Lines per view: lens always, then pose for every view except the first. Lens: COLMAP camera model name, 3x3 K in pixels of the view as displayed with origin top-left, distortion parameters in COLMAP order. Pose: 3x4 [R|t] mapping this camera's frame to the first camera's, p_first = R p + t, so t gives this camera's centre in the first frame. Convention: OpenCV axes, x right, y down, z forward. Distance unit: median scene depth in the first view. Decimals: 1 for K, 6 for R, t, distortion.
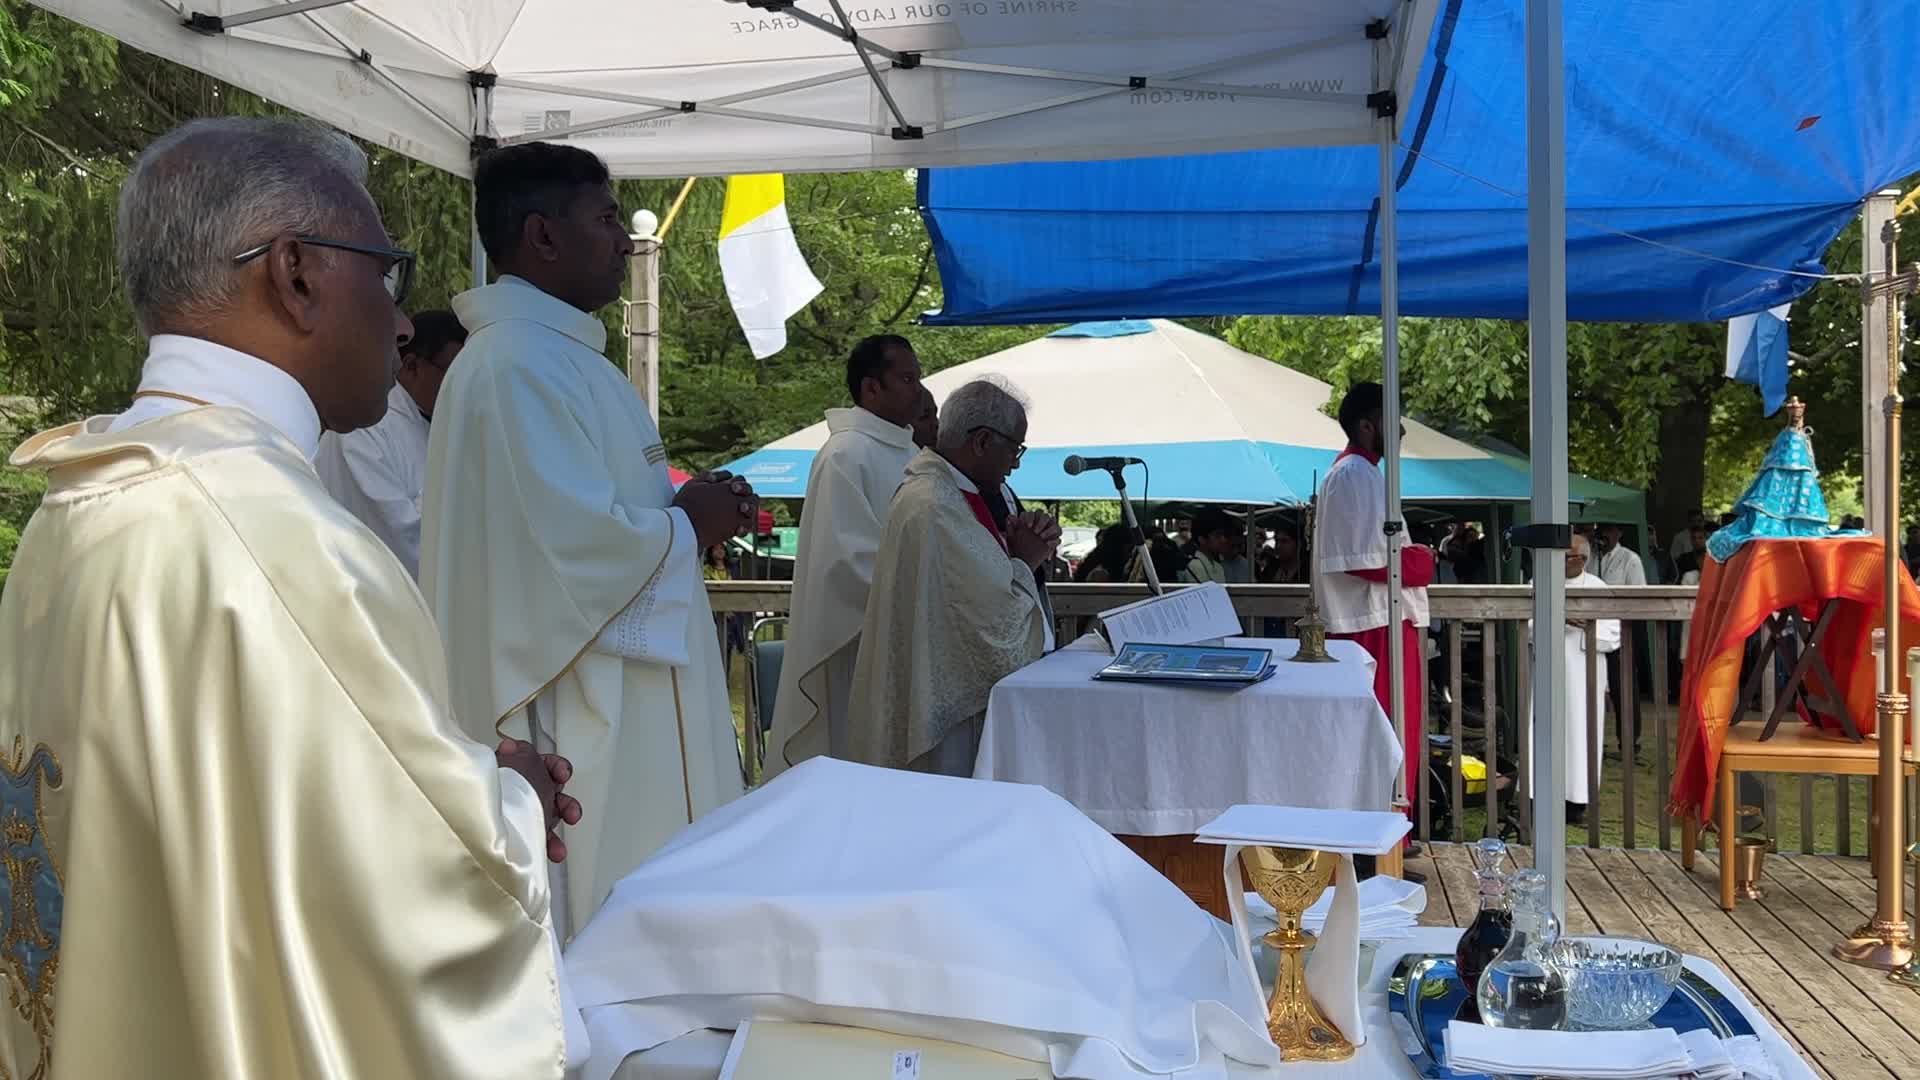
lens RADIAL K [[1671.7, 0, 972.8], [0, 1671.7, 551.5], [0, 0, 1]] dist [0.092094, -0.118241]
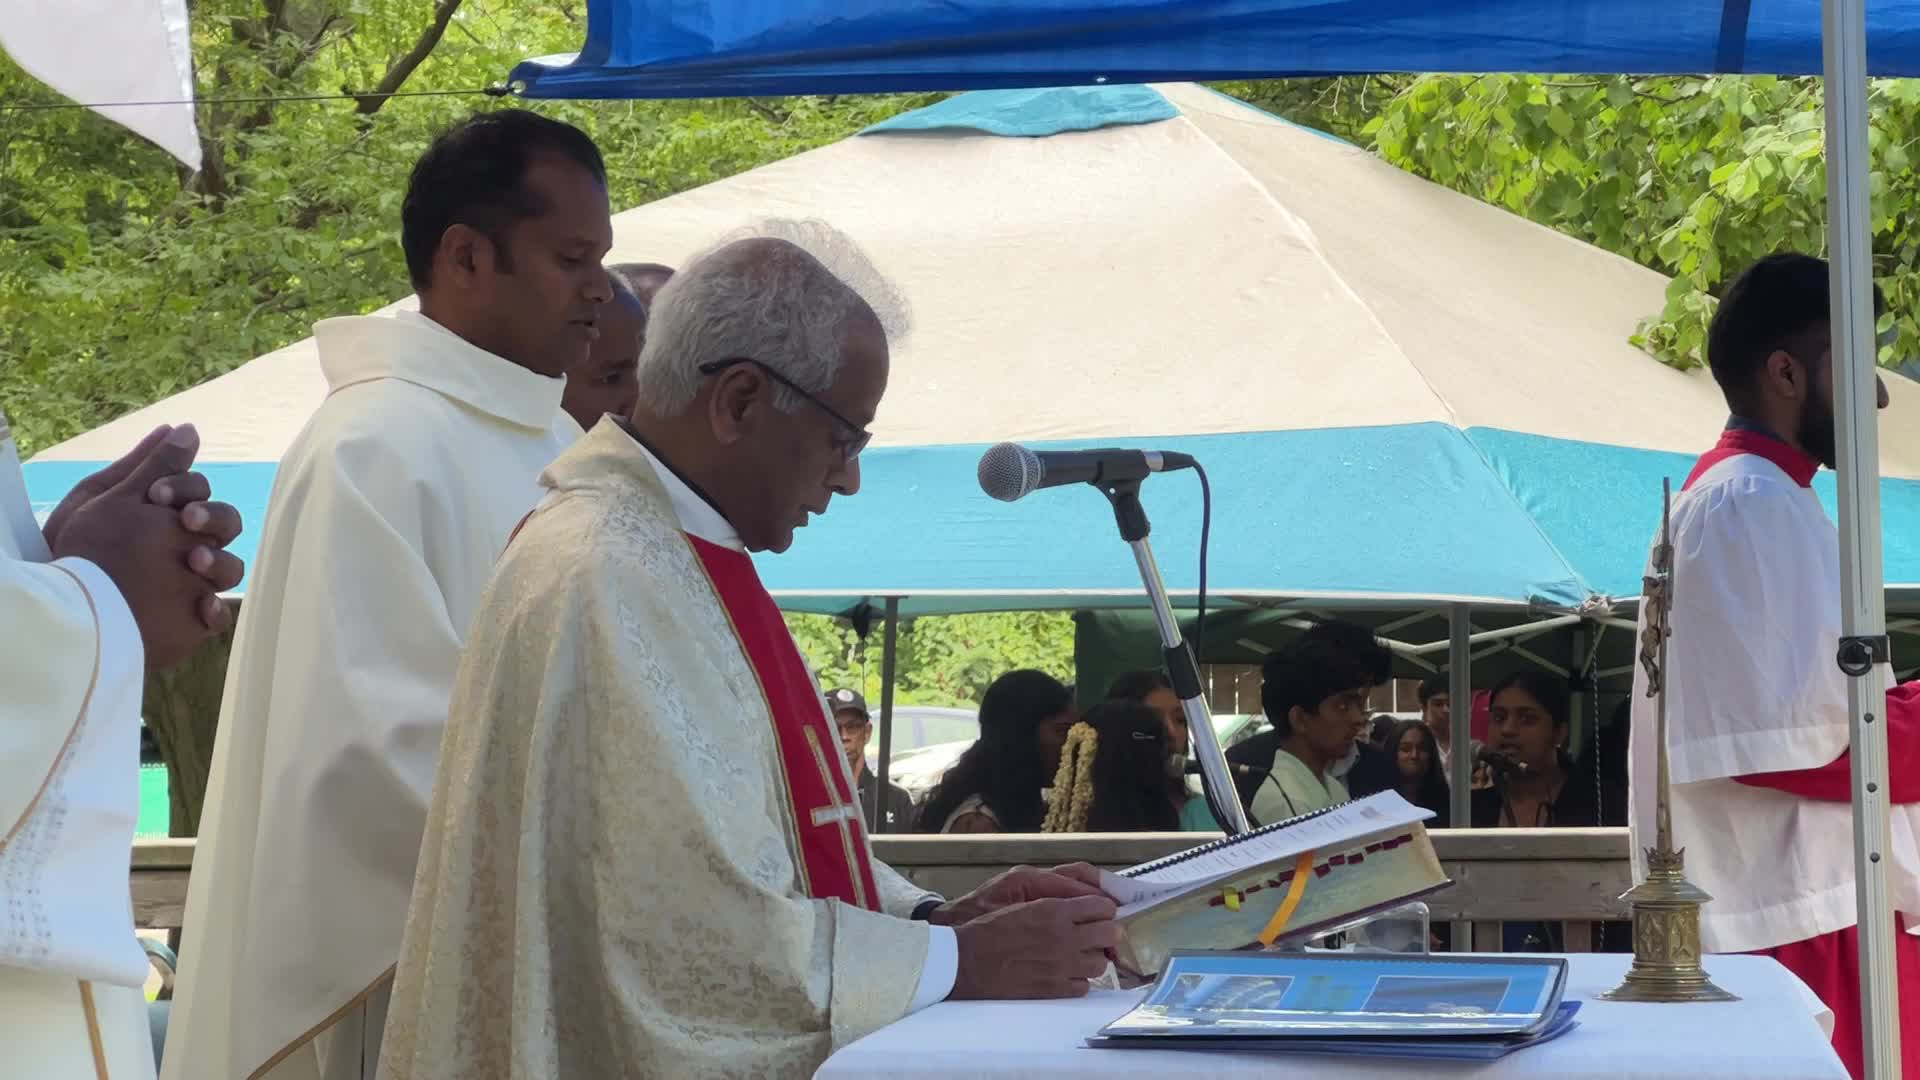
lens RADIAL K [[5009.2, 0, 960.0], [0, 5009.2, 540.0], [0, 0, 1]] dist [-0.240144, 8.871288]
pose [[0.997261, -0.005562, 0.073753, -0.020637], [0.009189, 0.998760, -0.048931, 0.010842], [-0.073389, 0.049475, 0.996075, -0.051875]]
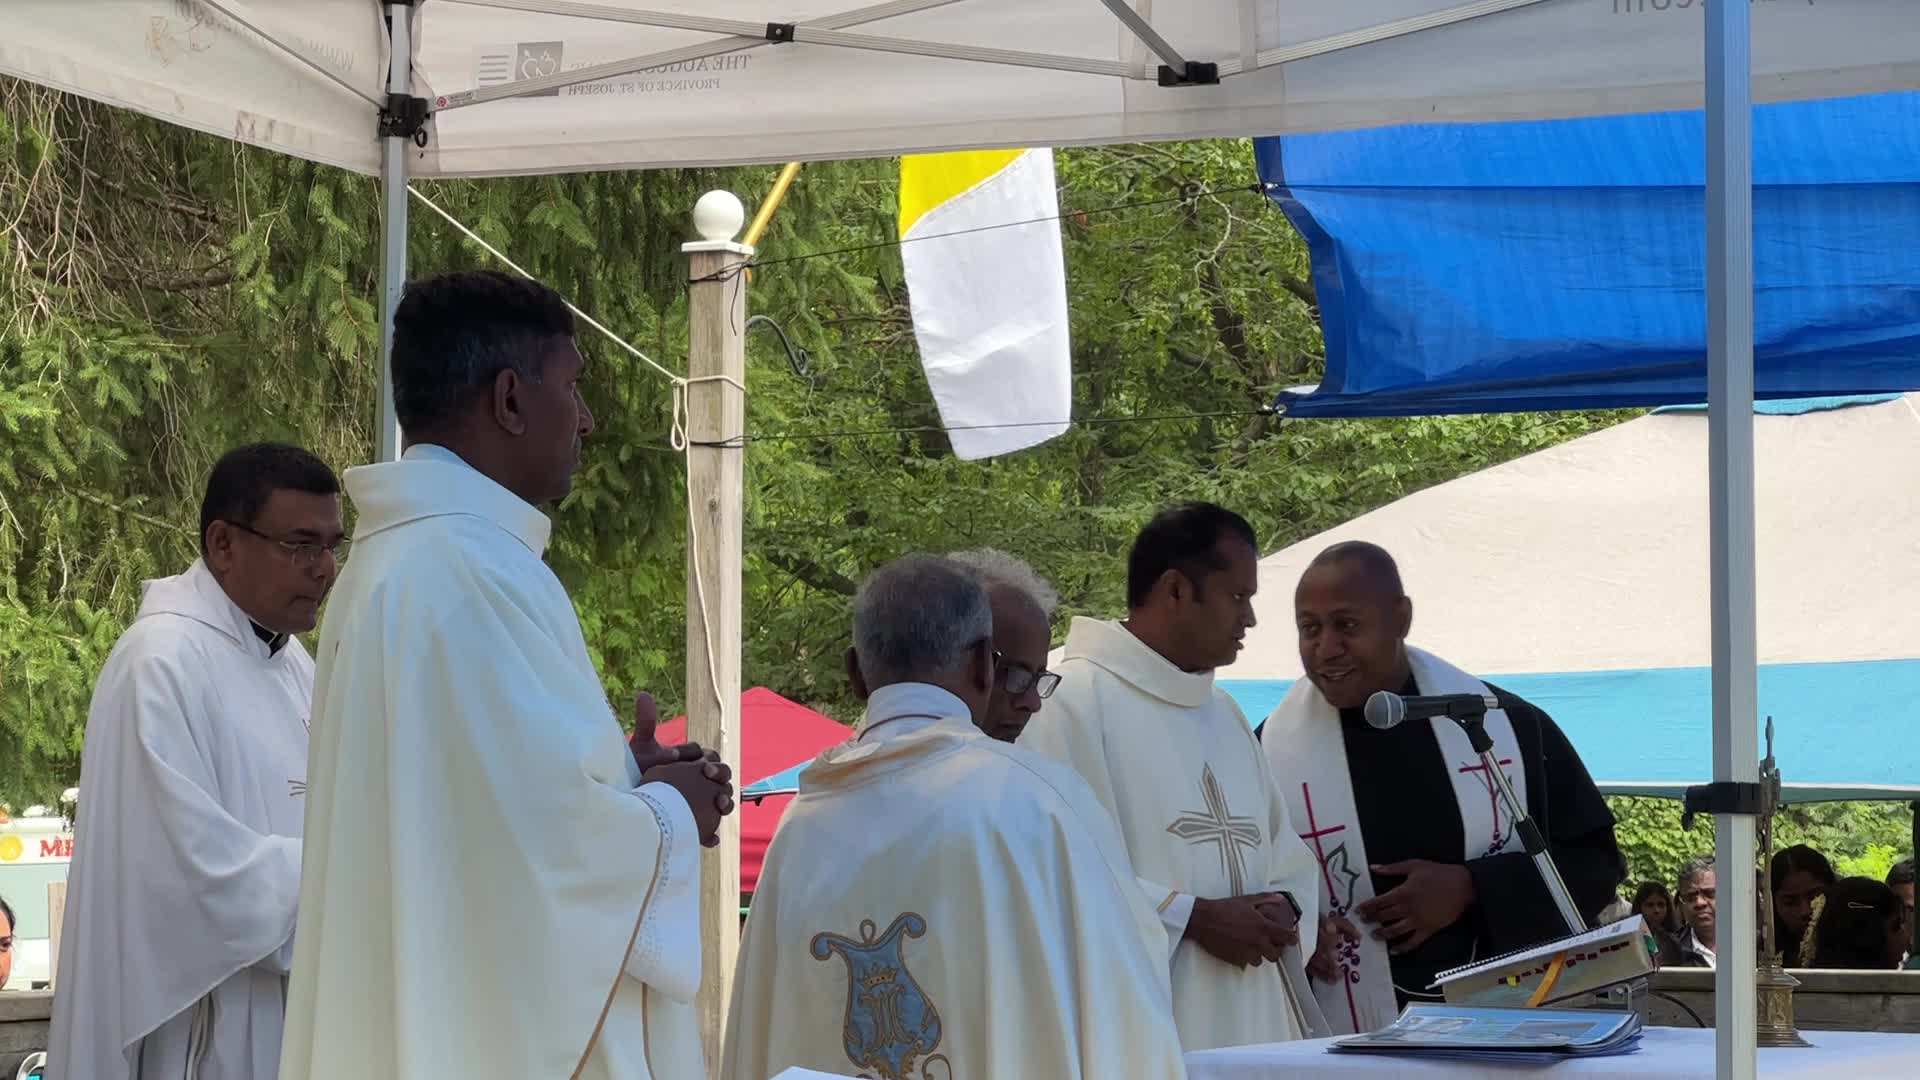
lens RADIAL K [[5009.2, 0, 960.0], [0, 5009.2, 540.0], [0, 0, 1]] dist [-0.240144, 8.871288]
pose [[0.986156, -0.010515, -0.165488, 0.138419], [-0.003995, 0.996191, -0.087102, 0.027604], [0.165774, 0.086557, 0.982358, -0.491861]]
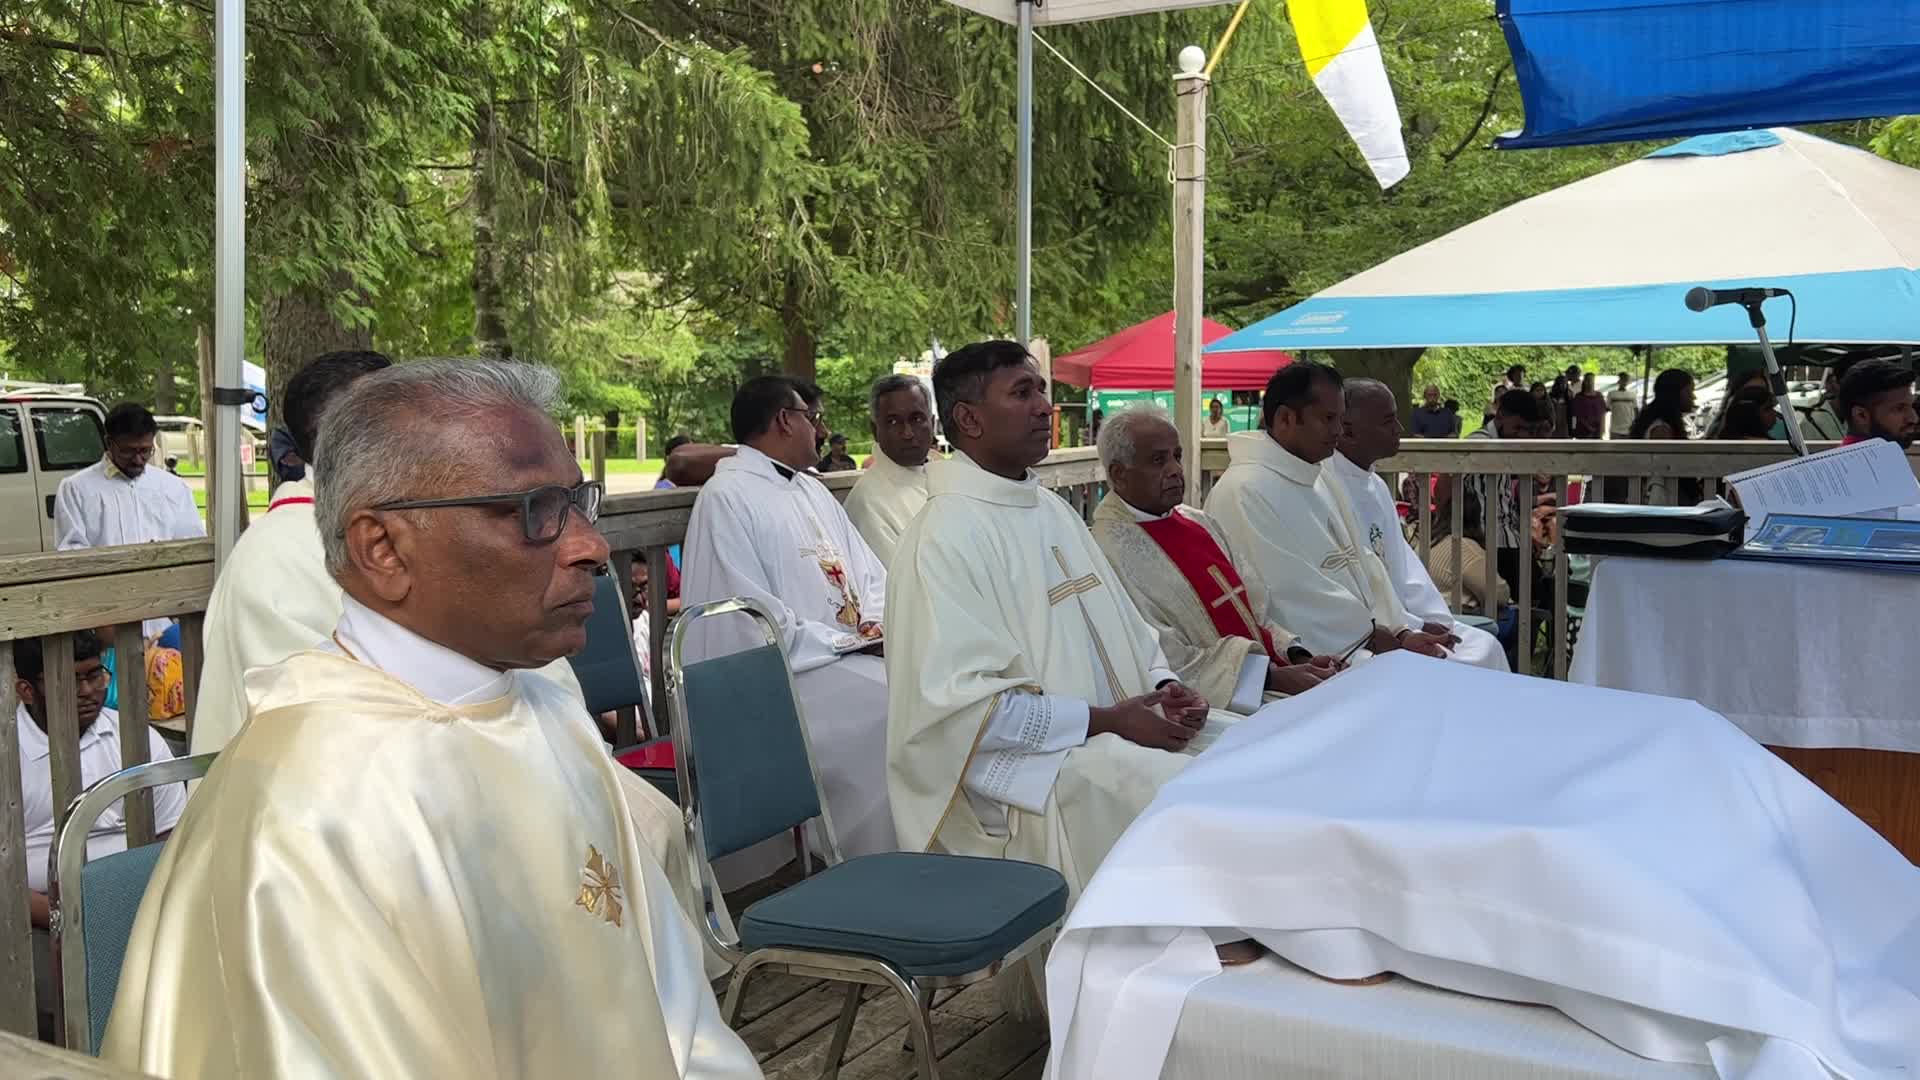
lens RADIAL K [[1671.7, 0, 972.8], [0, 1671.7, 551.5], [0, 0, 1]] dist [0.092094, -0.118241]
pose [[0.949417, 0.019743, -0.313396, -0.011391], [0.007160, 0.996401, 0.084462, -0.000196], [0.313936, -0.082434, 0.945859, 0.049791]]
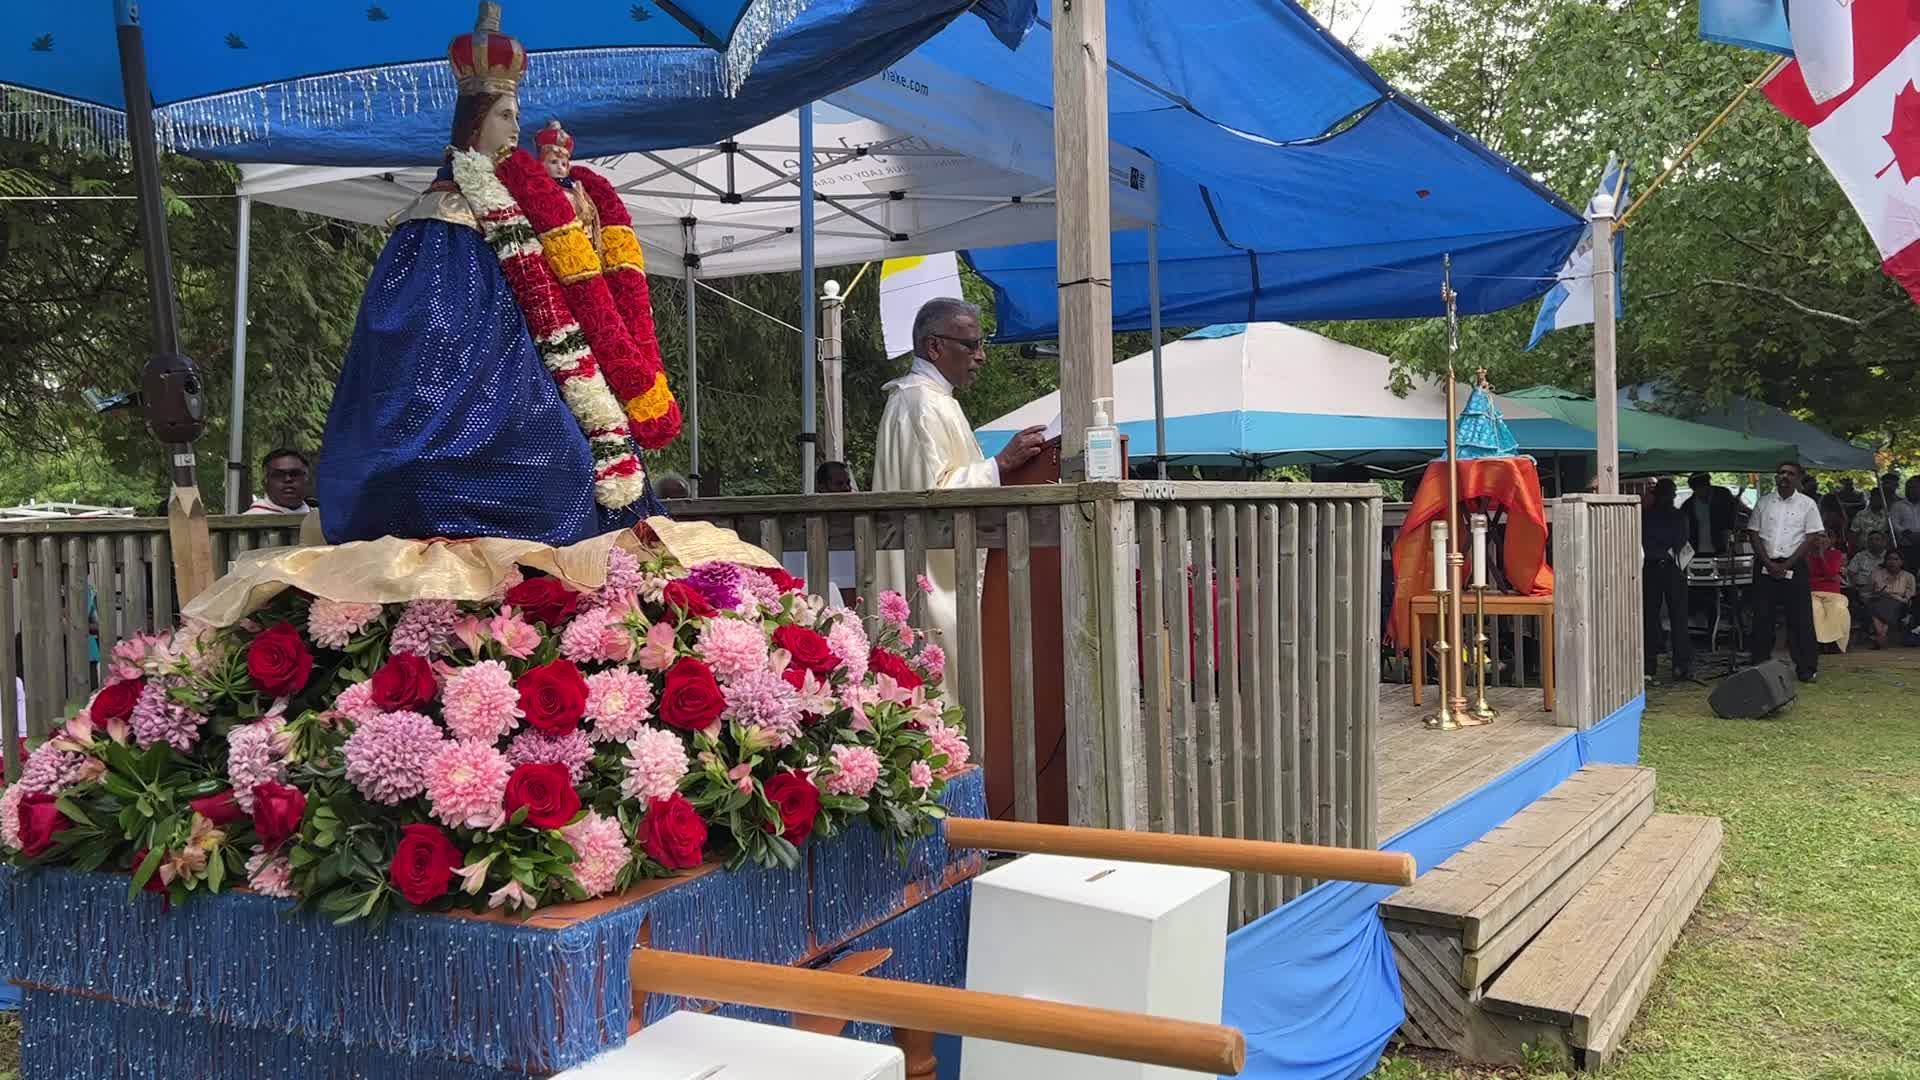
lens RADIAL K [[1668.0, 0, 968.4], [0, 1668.0, 552.5], [0, 0, 1]] dist [0.106234, -0.169481]
pose [[0.944566, -0.011325, -0.328126, 0.551345], [0.012206, 0.999925, 0.000626, 0.066671], [0.328095, -0.004597, 0.944634, -0.552328]]
